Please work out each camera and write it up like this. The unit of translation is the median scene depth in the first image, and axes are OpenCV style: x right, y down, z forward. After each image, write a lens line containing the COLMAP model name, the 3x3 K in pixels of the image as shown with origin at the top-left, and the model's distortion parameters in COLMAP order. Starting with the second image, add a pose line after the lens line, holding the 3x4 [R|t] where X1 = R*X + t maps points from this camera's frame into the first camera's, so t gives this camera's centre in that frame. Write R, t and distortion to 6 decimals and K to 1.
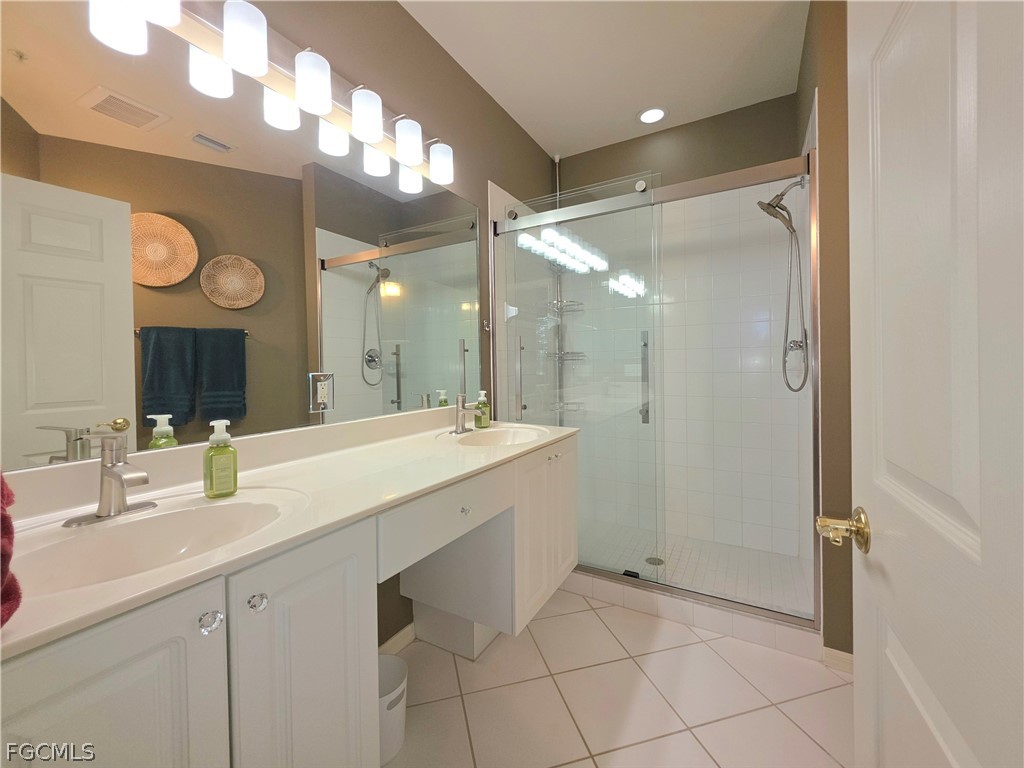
lens RADIAL K [[413.6, 0, 493.4], [0, 413.6, 365.1], [0, 0, 1]] dist [0.000789, 0.000119]
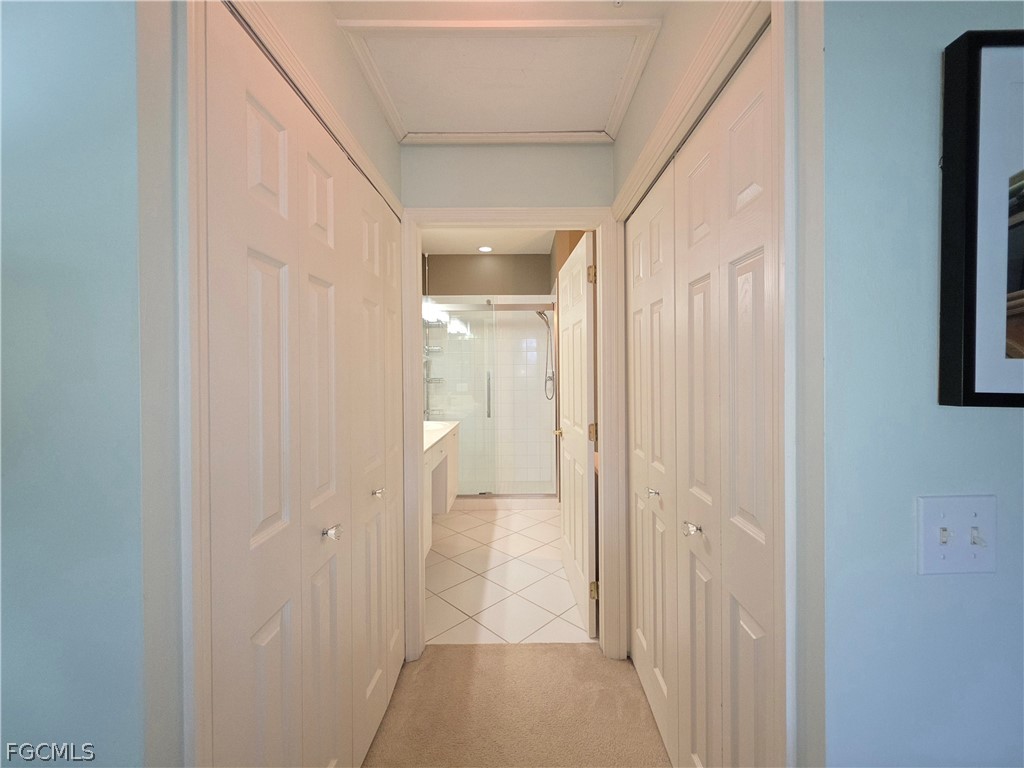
lens RADIAL K [[420.1, 0, 517.1], [0, 420.1, 382.5], [0, 0, 1]] dist [0.000830, -0.000010]
pose [[0.851471, -0.012766, 0.524247, -0.595631], [0.001558, 0.999761, 0.021814, -0.075334], [-0.524400, -0.017757, 0.851287, -0.819528]]
